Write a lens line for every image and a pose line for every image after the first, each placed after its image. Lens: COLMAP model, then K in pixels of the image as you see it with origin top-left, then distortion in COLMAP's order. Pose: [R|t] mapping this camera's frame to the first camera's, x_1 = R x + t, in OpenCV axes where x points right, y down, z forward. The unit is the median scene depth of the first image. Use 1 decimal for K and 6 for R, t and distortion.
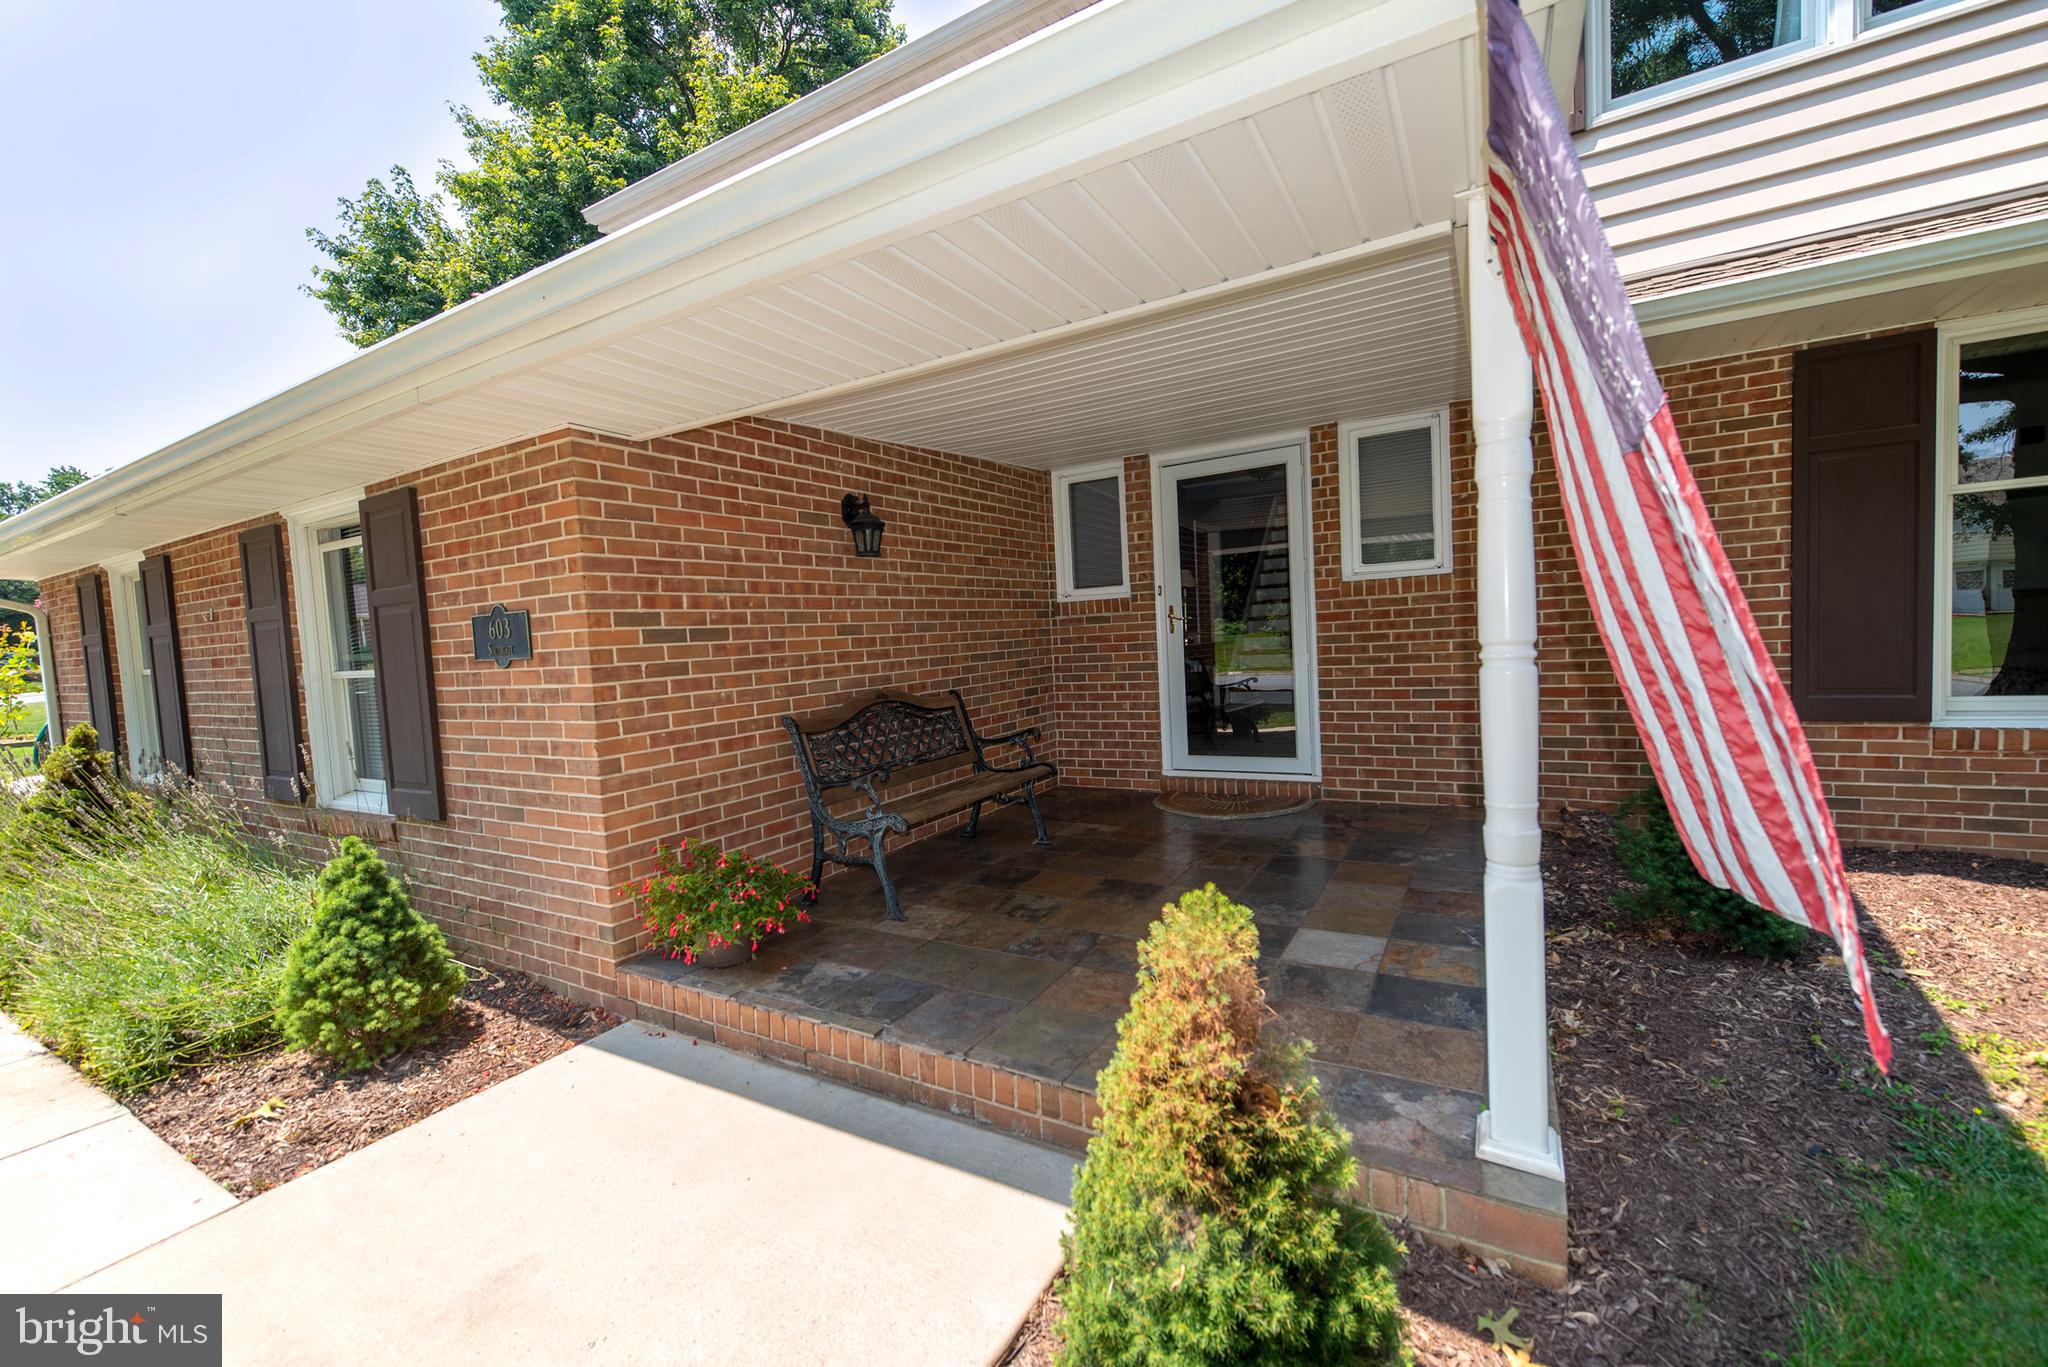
lens RADIAL K [[816.5, 0, 1029.2], [0, 816.5, 679.1], [0, 0, 1]] dist [0.001172, -0.000315]
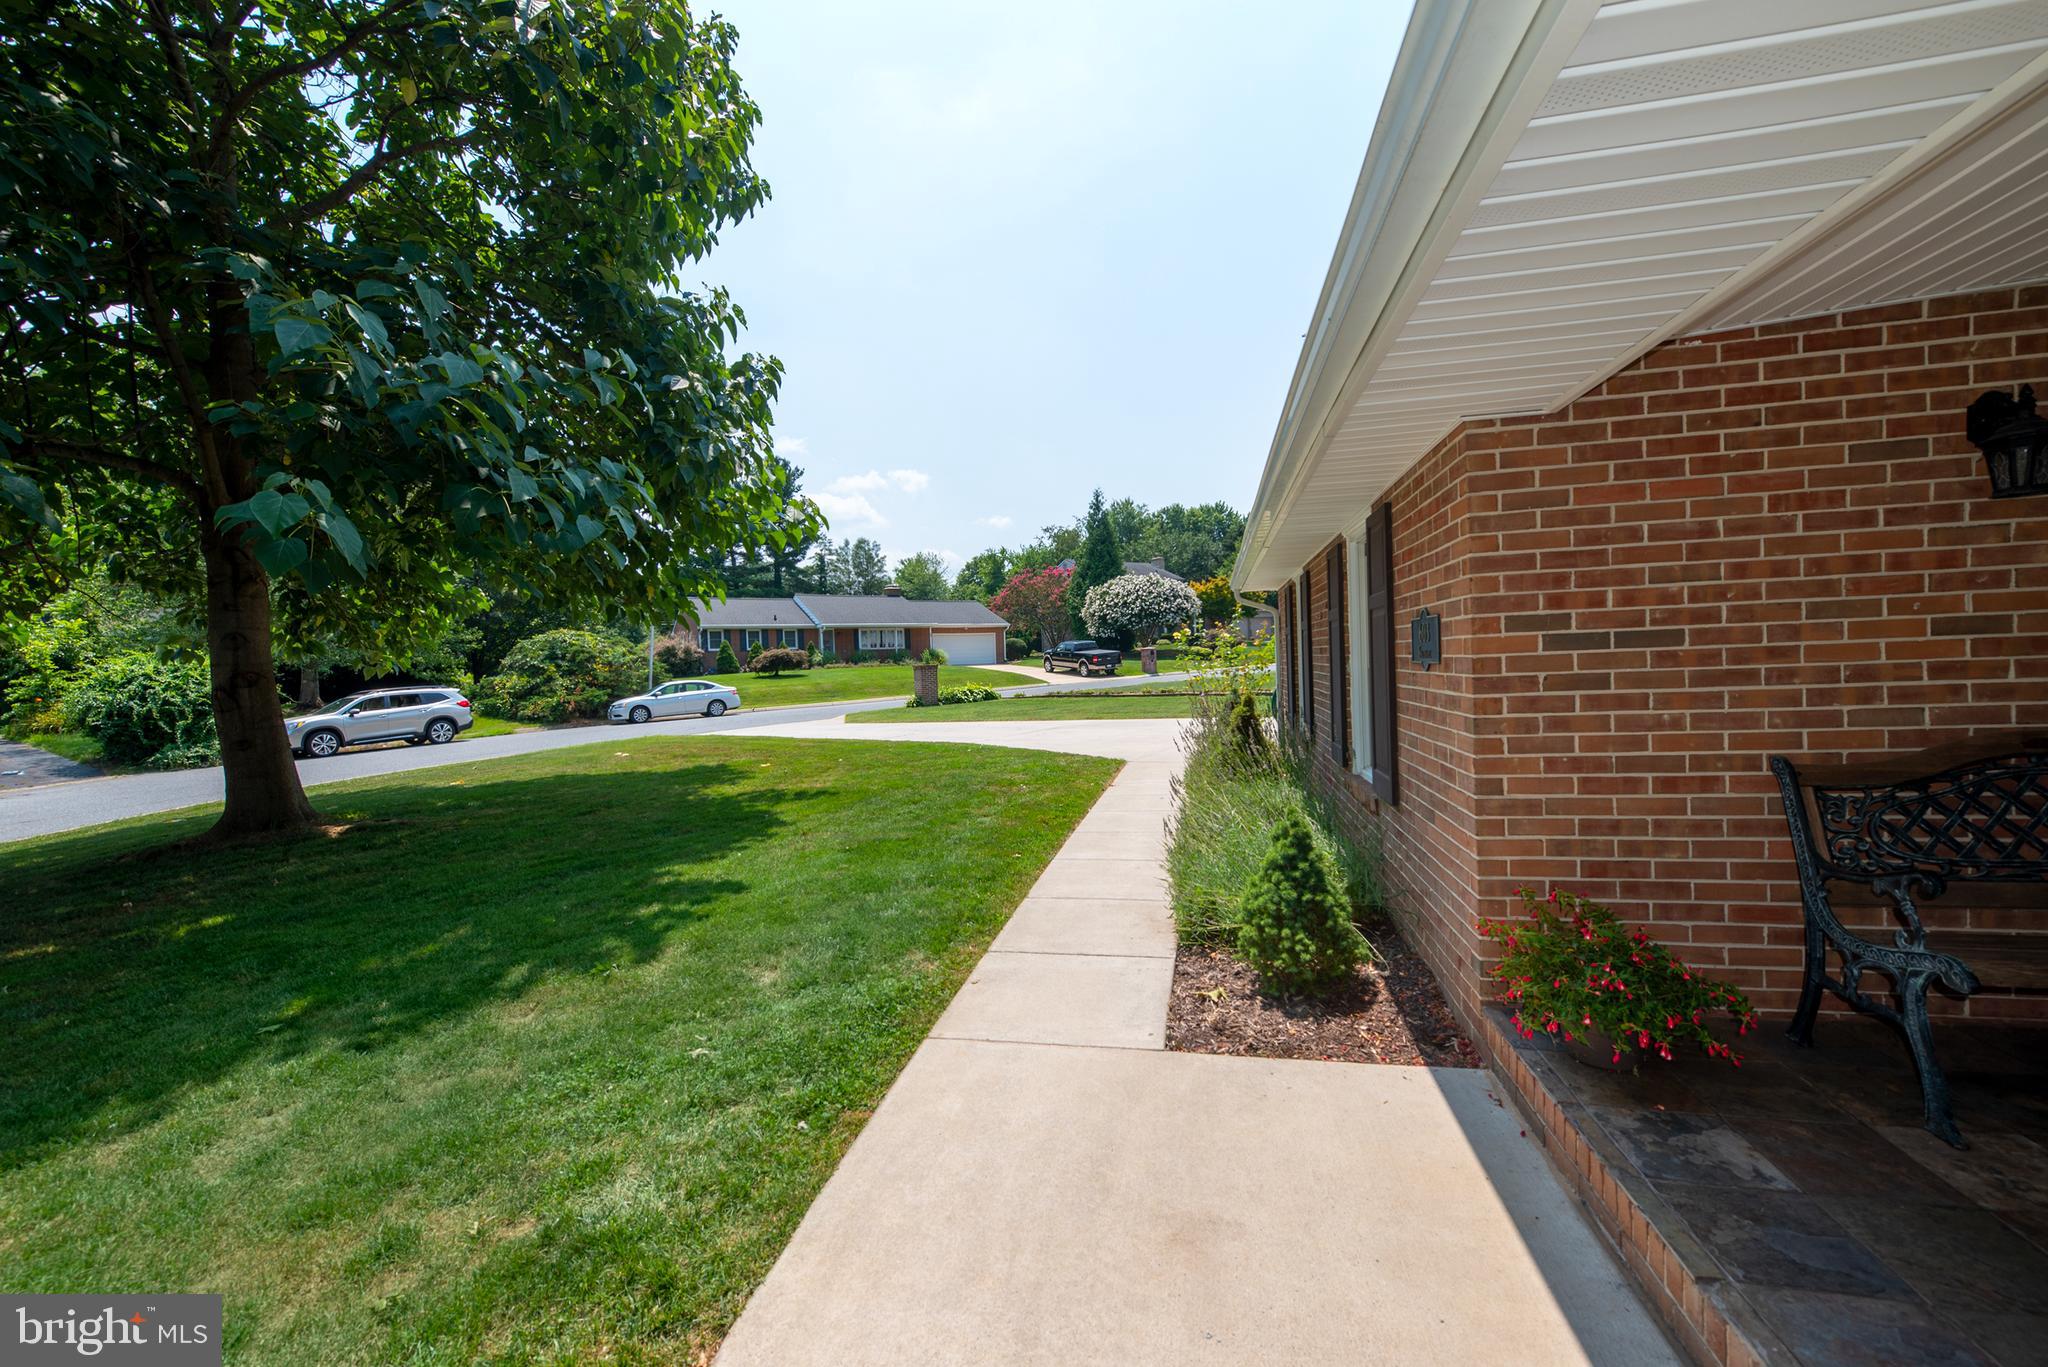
lens RADIAL K [[816.5, 0, 1029.2], [0, 816.5, 679.1], [0, 0, 1]] dist [0.001172, -0.000315]
pose [[0.312476, 0.057307, -0.948195, 0.180835], [-0.028075, 0.998300, 0.051084, -0.043972], [0.949511, 0.010658, 0.313554, 0.225572]]
